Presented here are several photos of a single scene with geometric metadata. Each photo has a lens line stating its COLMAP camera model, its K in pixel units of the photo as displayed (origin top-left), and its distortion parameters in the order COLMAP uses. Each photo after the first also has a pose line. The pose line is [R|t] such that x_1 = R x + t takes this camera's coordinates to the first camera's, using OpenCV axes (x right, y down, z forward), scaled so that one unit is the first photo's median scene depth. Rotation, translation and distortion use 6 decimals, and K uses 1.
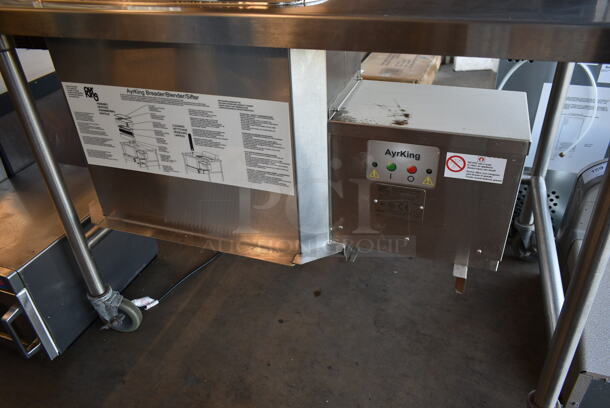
lens RADIAL K [[469.6, 0, 305.0], [0, 469.6, 204.0], [0, 0, 1]] dist [-0.013604, -0.000873]
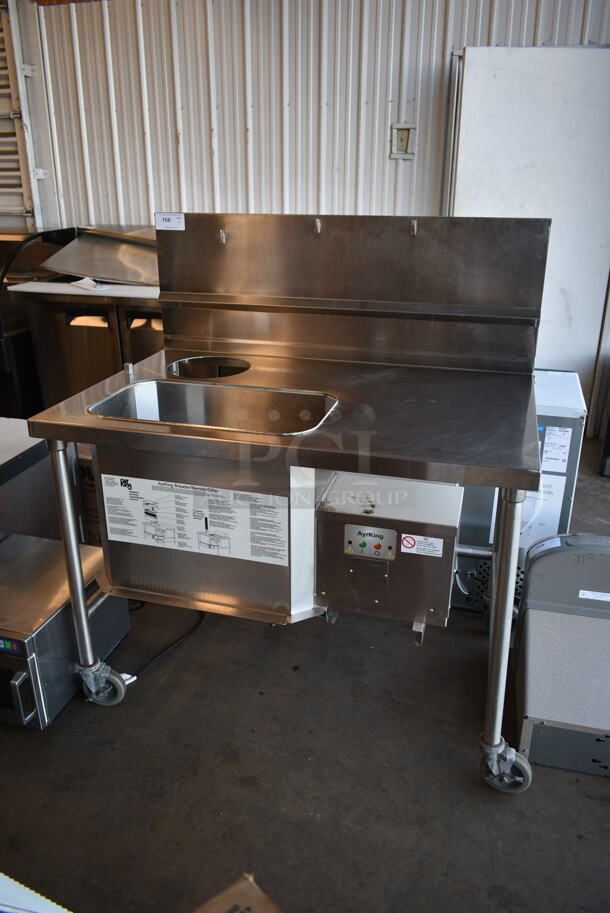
lens RADIAL K [[702.8, 0, 305.0], [0, 702.8, 456.5], [0, 0, 1]] dist [-0.013604, -0.000873]
pose [[0.996464, 0.015455, 0.082590, -0.136109], [0.000911, 0.980895, -0.194536, 0.059708], [-0.084019, 0.193923, 0.977412, -0.910810]]
